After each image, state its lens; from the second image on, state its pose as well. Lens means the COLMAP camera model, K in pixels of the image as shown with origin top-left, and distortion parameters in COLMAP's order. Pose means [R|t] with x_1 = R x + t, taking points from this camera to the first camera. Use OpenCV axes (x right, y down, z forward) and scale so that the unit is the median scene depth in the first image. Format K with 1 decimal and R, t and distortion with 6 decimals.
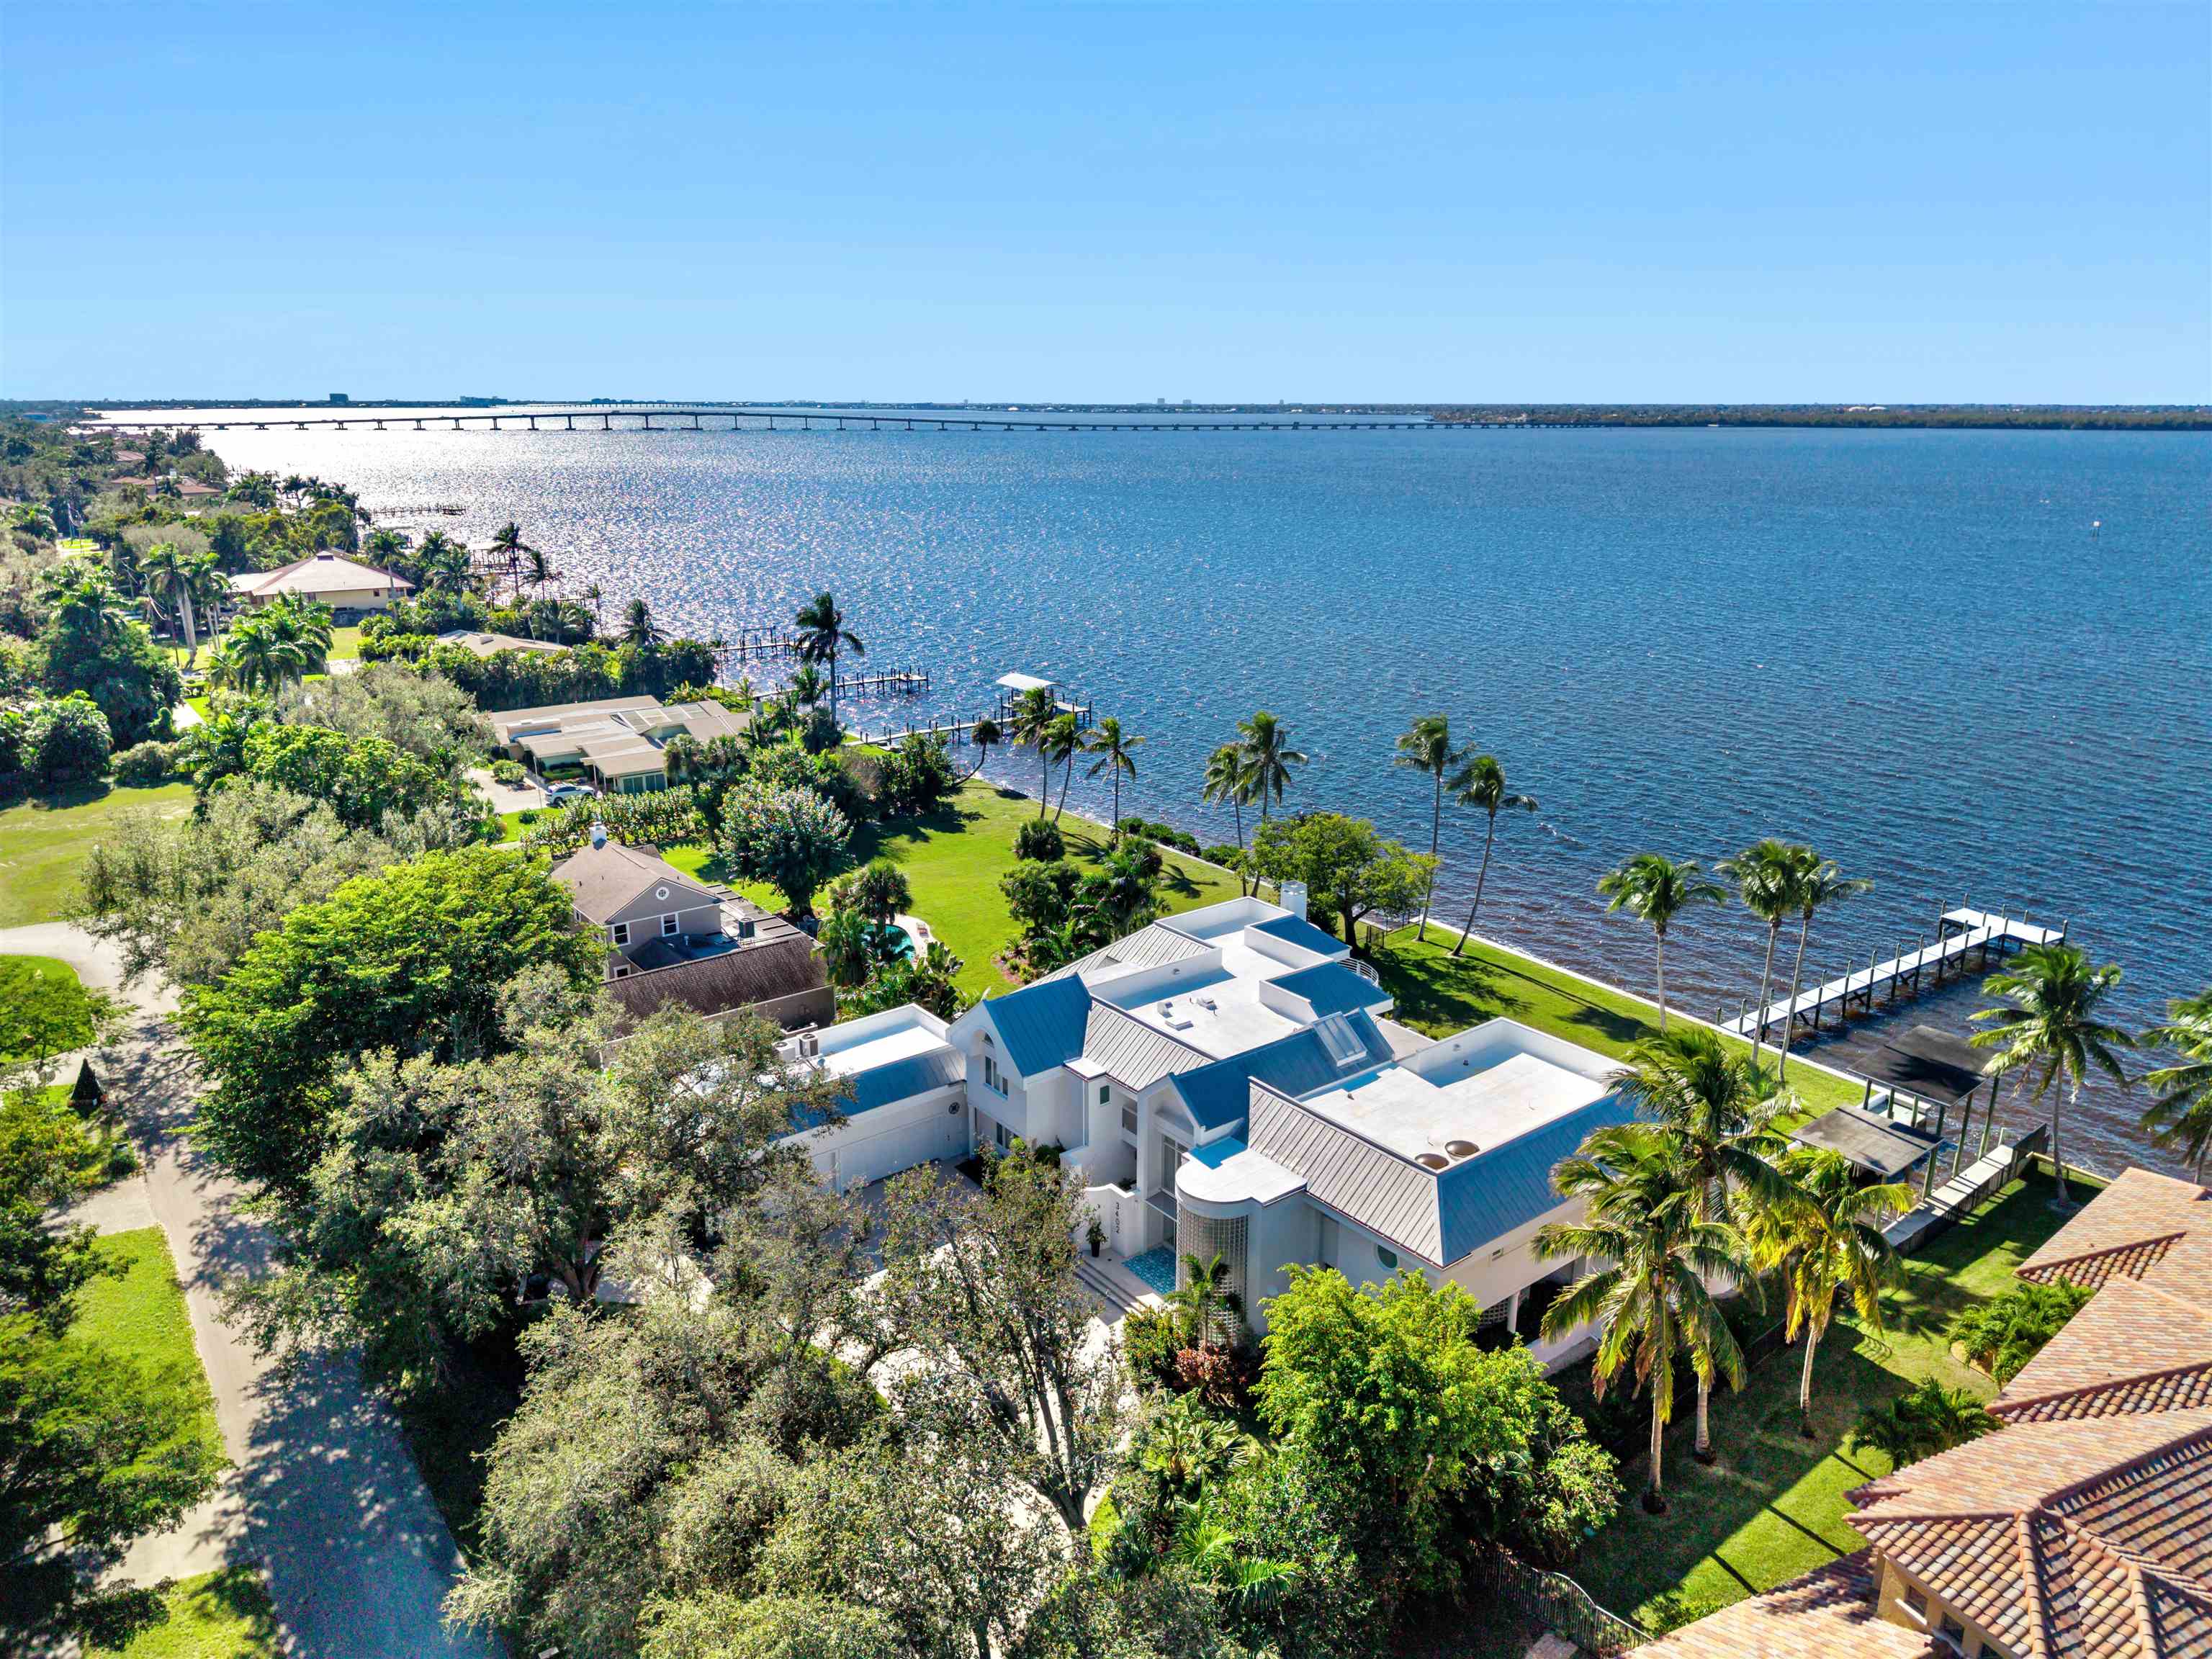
lens RADIAL K [[1460.9, 0, 1116.2], [0, 1460.9, 829.4], [0, 0, 1]] dist [0.080584, -0.112785]
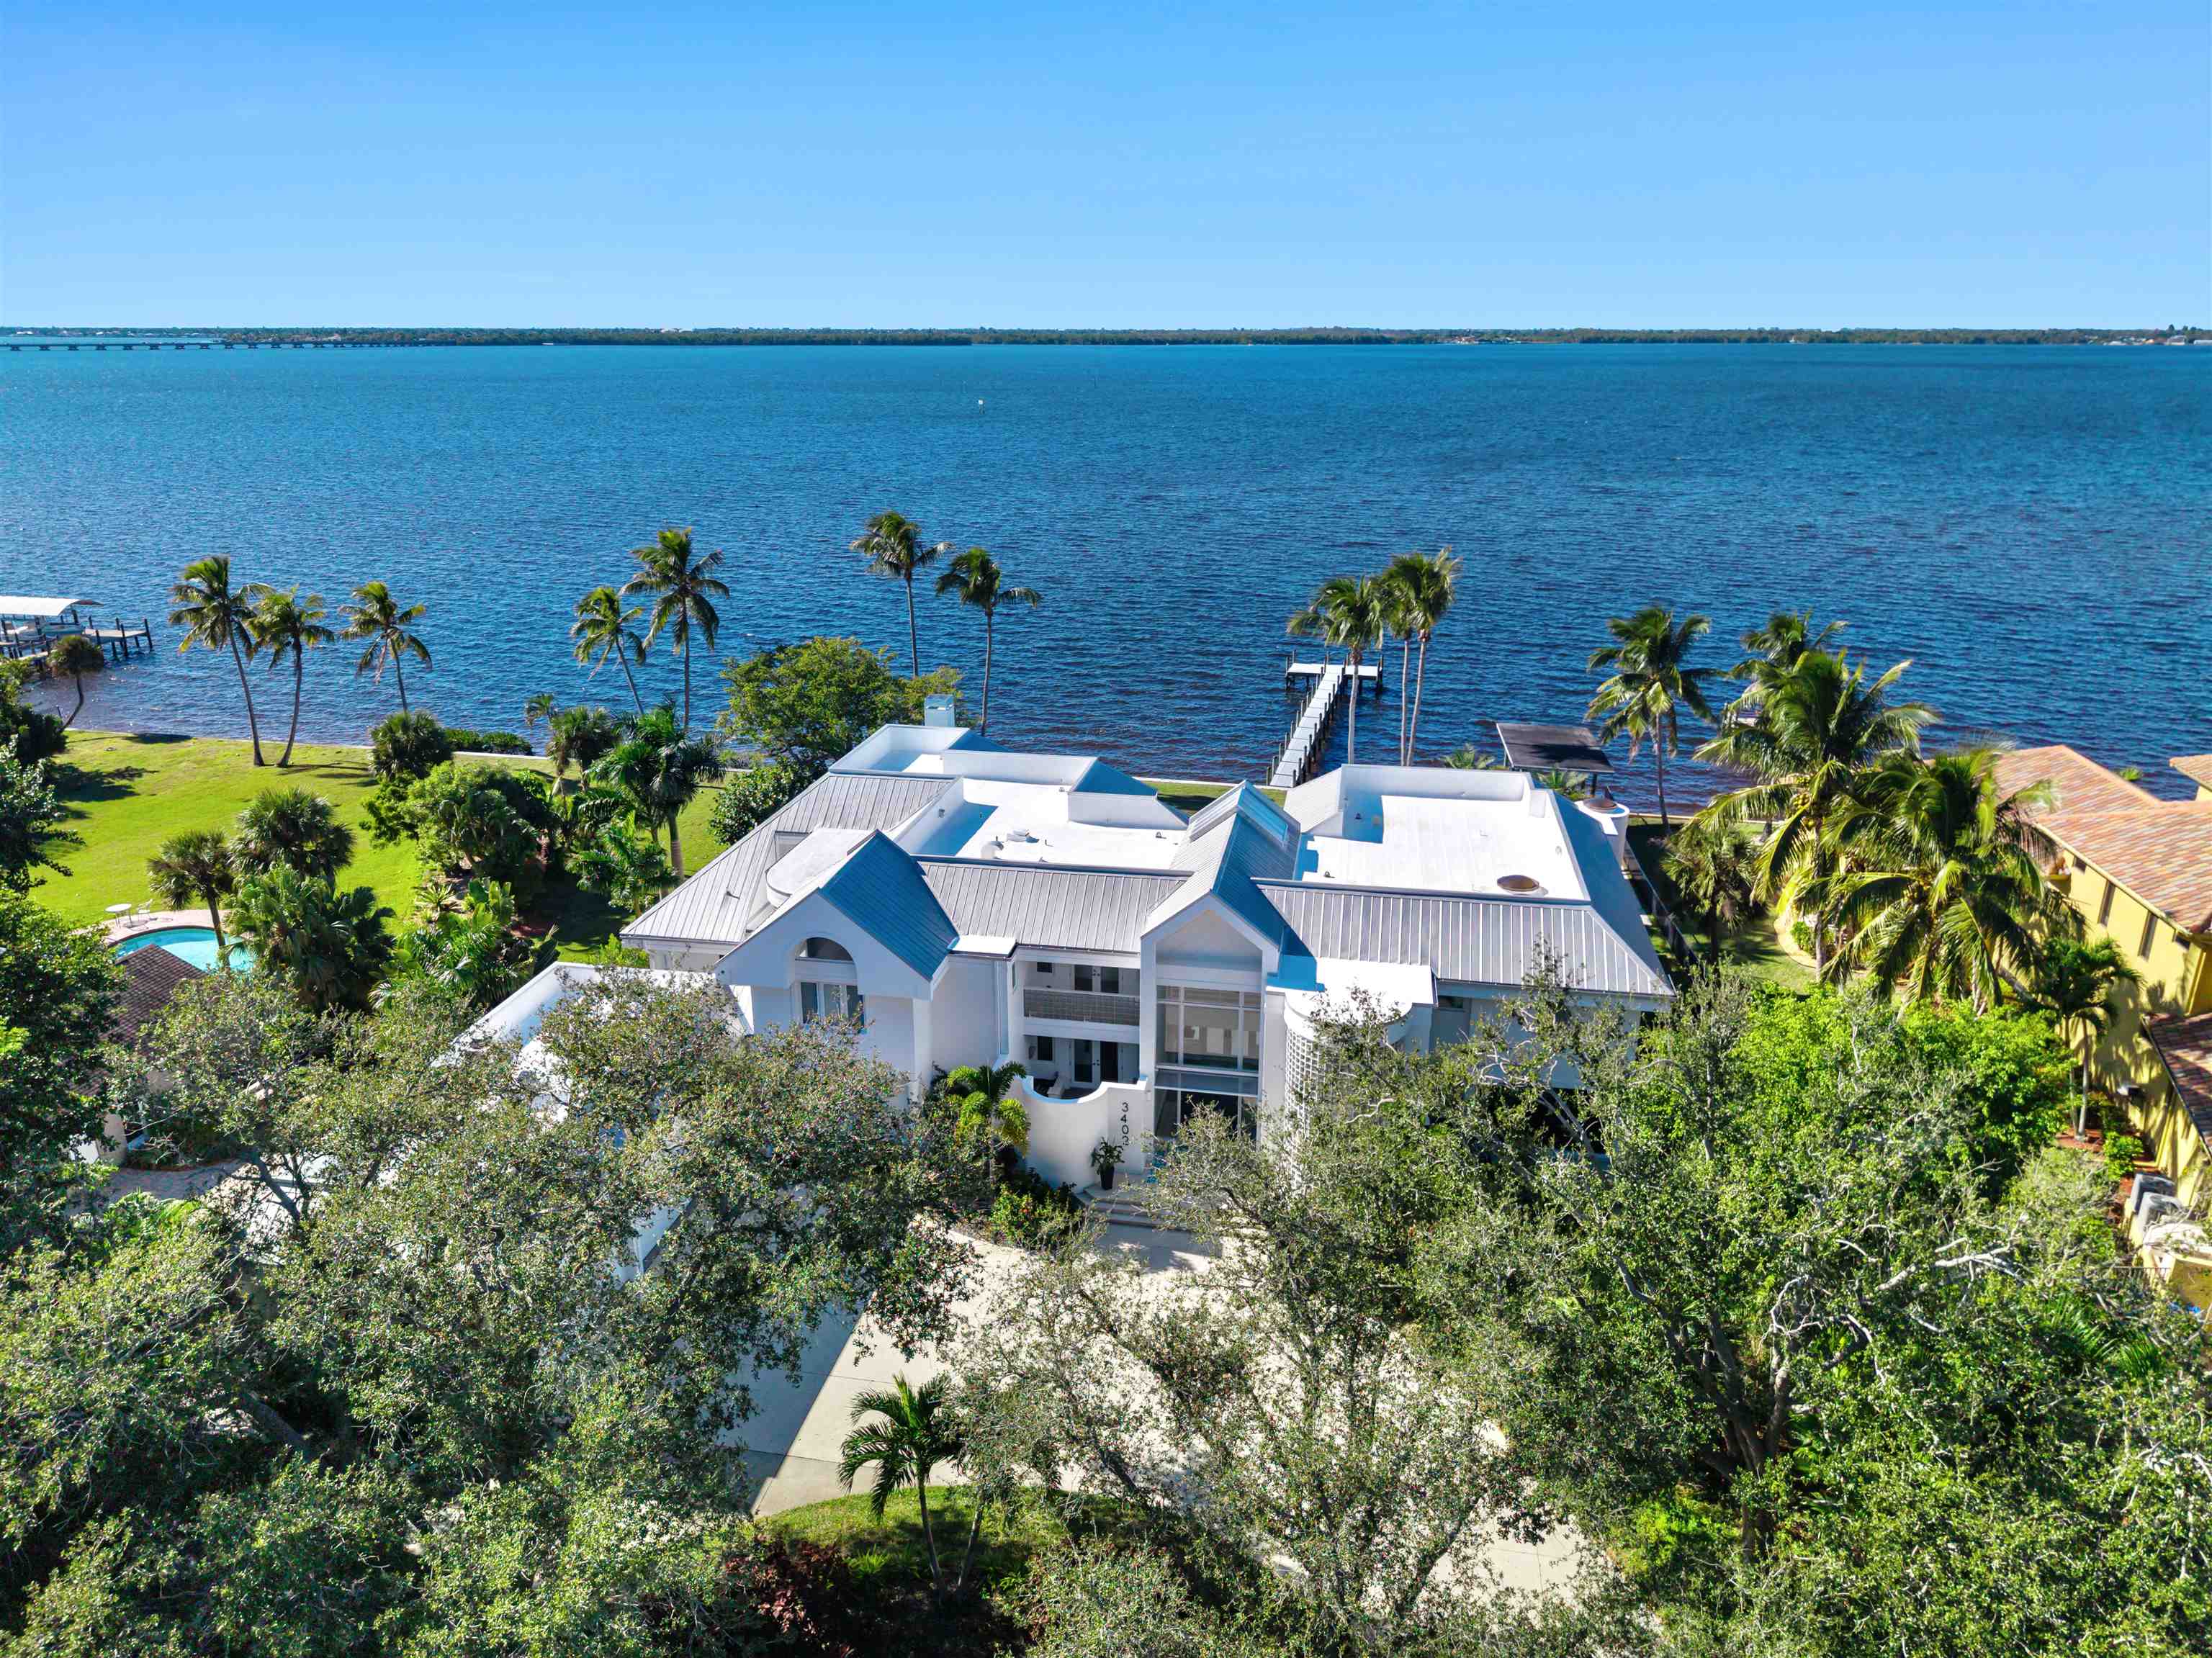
lens RADIAL K [[1481.4, 0, 1116.2], [0, 1481.4, 834.3], [0, 0, 1]] dist [0.005767, -0.000650]
pose [[0.740681, -0.212798, 0.637267, -0.271797], [0.181789, 0.976611, 0.114823, 0.029868], [-0.646796, 0.030801, 0.762041, 0.293563]]
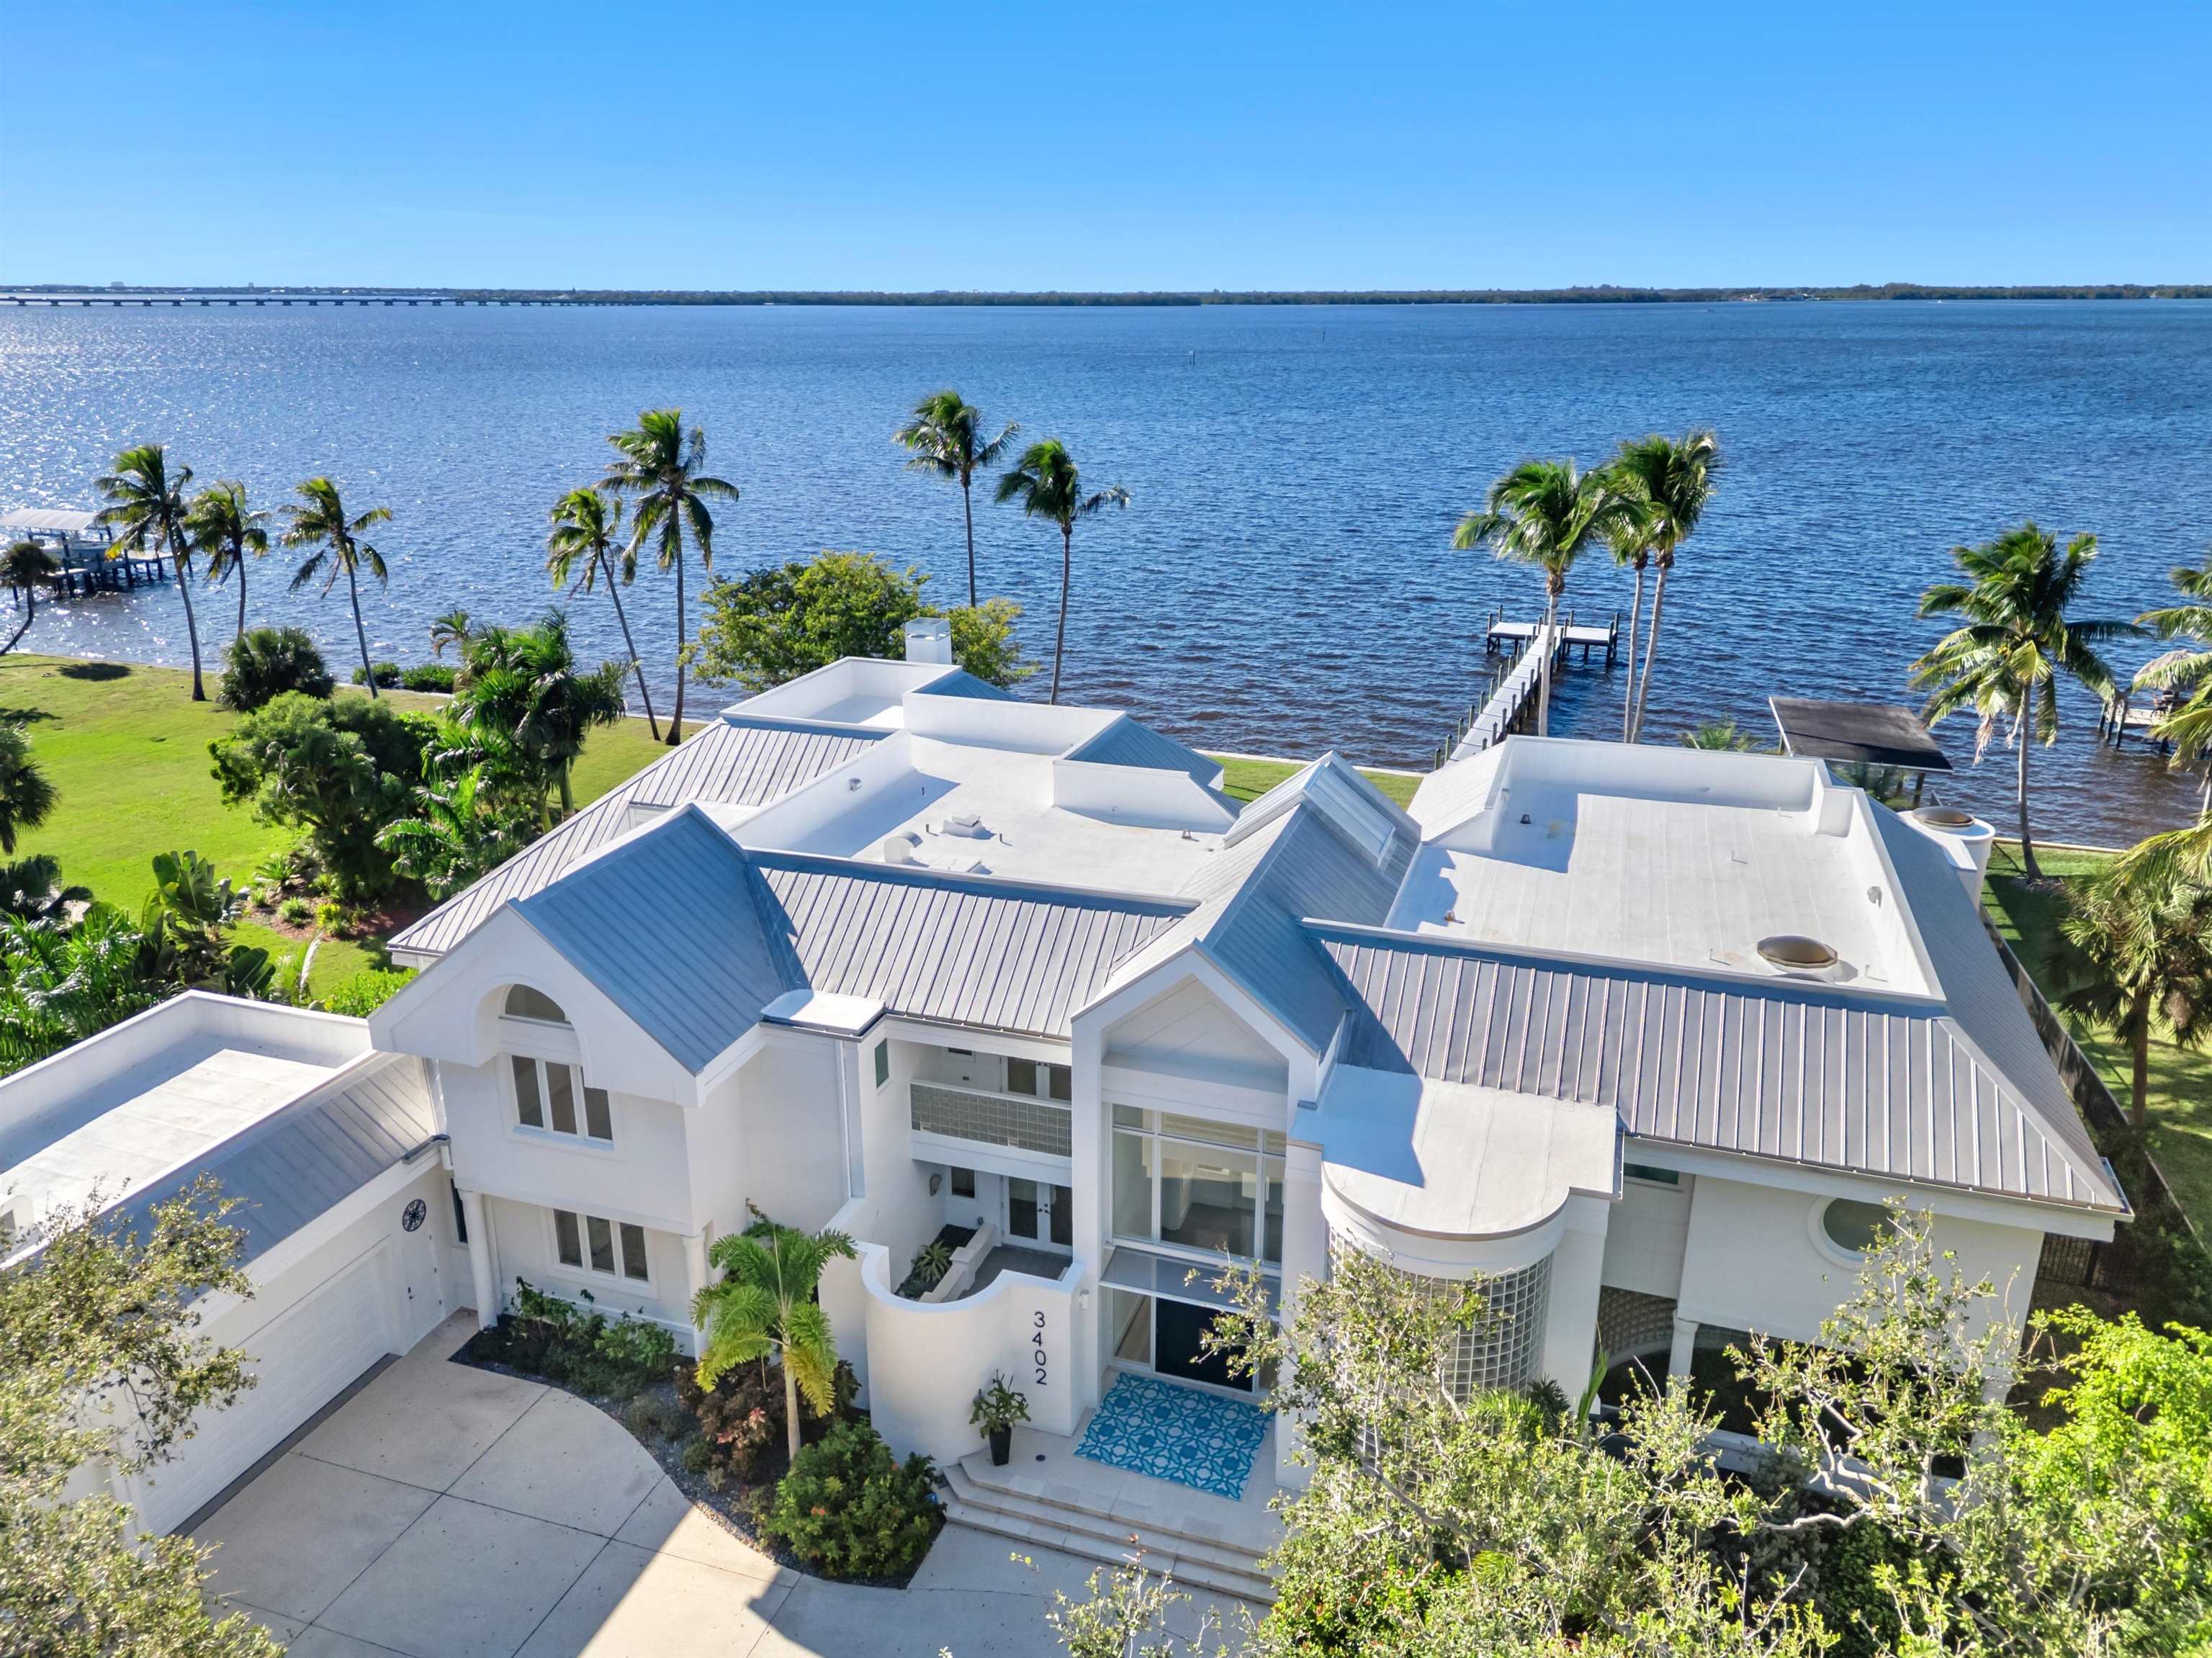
lens RADIAL K [[1564.6, 0, 1106.0], [0, 1564.6, 829.0], [0, 0, 1]] dist [0.020151, -0.000122]
pose [[0.833792, -0.177865, 0.522643, -0.114589], [0.151685, 0.984053, 0.092904, 0.058303], [-0.530833, 0.001814, 0.847475, 0.406366]]
